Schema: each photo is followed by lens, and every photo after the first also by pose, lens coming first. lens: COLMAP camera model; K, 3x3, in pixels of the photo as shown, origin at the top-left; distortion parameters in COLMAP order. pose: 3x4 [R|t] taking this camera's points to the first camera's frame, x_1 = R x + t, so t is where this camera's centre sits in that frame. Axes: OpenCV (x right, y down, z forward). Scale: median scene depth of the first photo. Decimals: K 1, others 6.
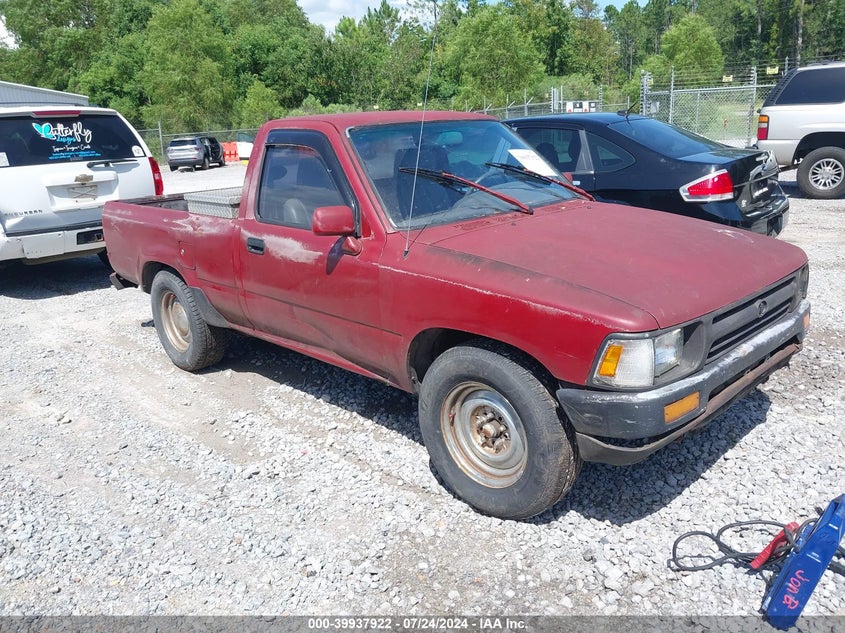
lens RADIAL K [[673.6, 0, 422.1], [0, 673.6, 317.5], [0, 0, 1]] dist [0.013301, -0.033192]
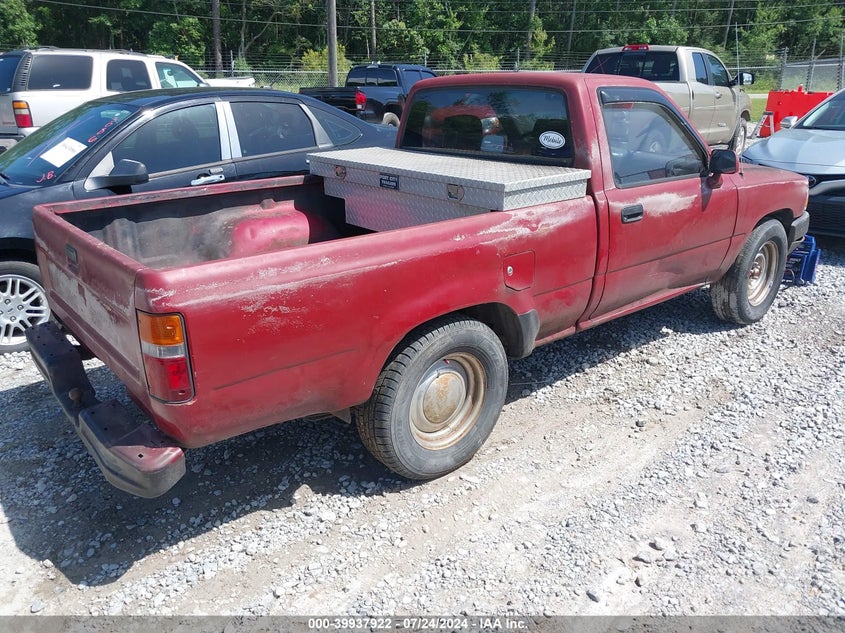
lens RADIAL K [[673.6, 0, 422.3], [0, 673.6, 316.1], [0, 0, 1]] dist [0.013301, -0.033192]
pose [[0.076361, -0.286950, 0.954897, -1.051773], [0.288261, 0.923151, 0.254359, -0.260199], [-0.954502, 0.255836, 0.153209, 1.027802]]
